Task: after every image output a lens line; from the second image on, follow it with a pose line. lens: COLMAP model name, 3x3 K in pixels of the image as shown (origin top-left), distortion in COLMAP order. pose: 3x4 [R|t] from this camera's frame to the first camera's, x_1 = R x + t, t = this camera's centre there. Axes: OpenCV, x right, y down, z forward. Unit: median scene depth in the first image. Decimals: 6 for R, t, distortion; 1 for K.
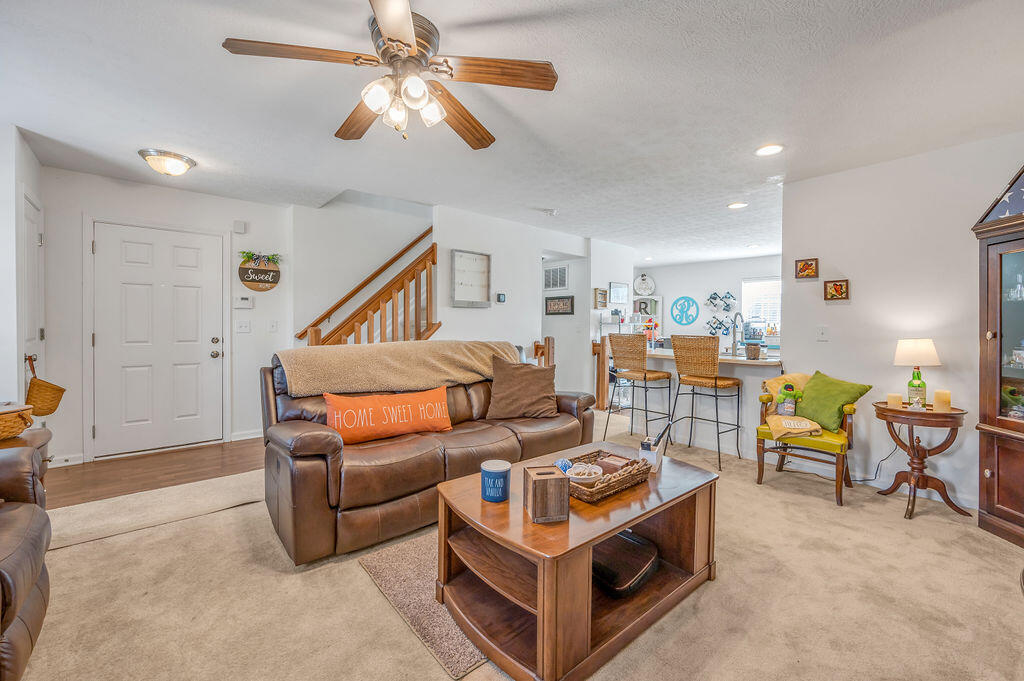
lens RADIAL K [[424.5, 0, 525.5], [0, 424.5, 326.7], [0, 0, 1]] dist [-0.004031, -0.000005]
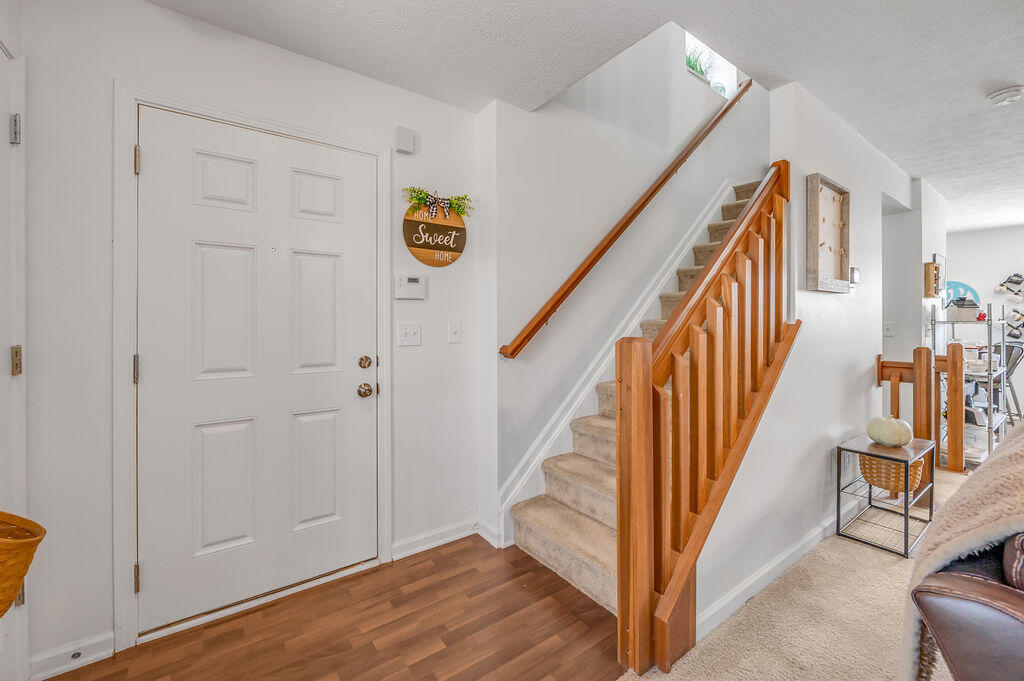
lens RADIAL K [[424.5, 0, 522.5], [0, 424.5, 321.0], [0, 0, 1]] dist [-0.004031, -0.000005]
pose [[0.994335, -0.007727, -0.106014, -0.471484], [0.006723, 0.999929, -0.009819, -0.010032], [0.106083, 0.009050, 0.994316, 0.495718]]
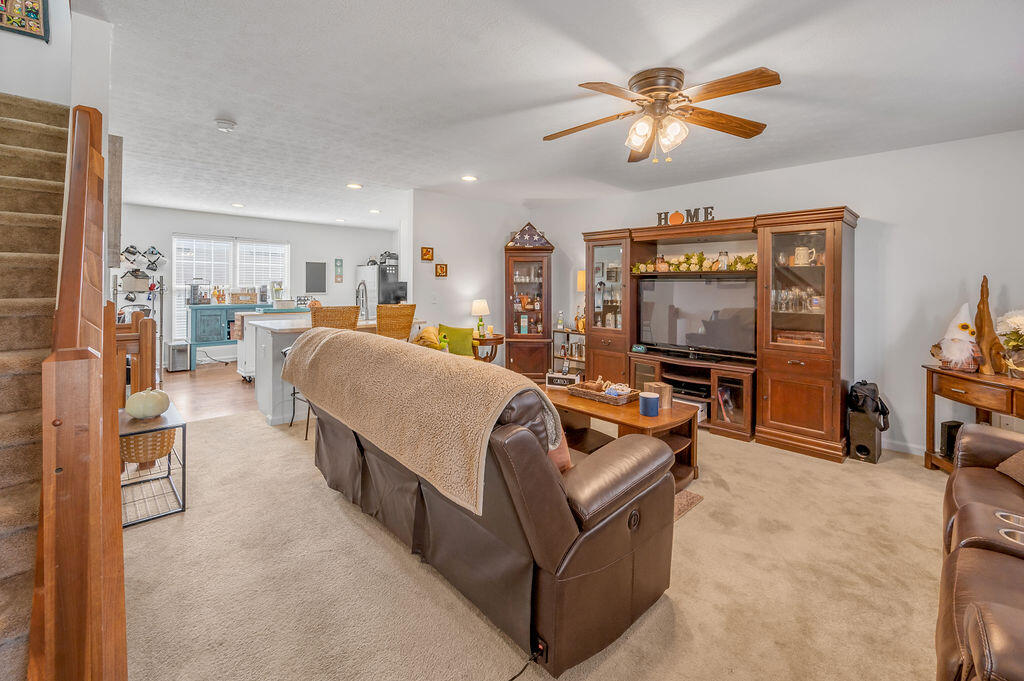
lens RADIAL K [[424.5, 0, 506.7], [0, 424.5, 288.0], [0, 0, 1]] dist [-0.004031, -0.000005]
pose [[-0.021145, -0.014709, 0.999668, -0.636459], [-0.007731, 0.999864, 0.014549, -0.037164], [-0.999747, -0.007421, -0.021256, 0.630384]]
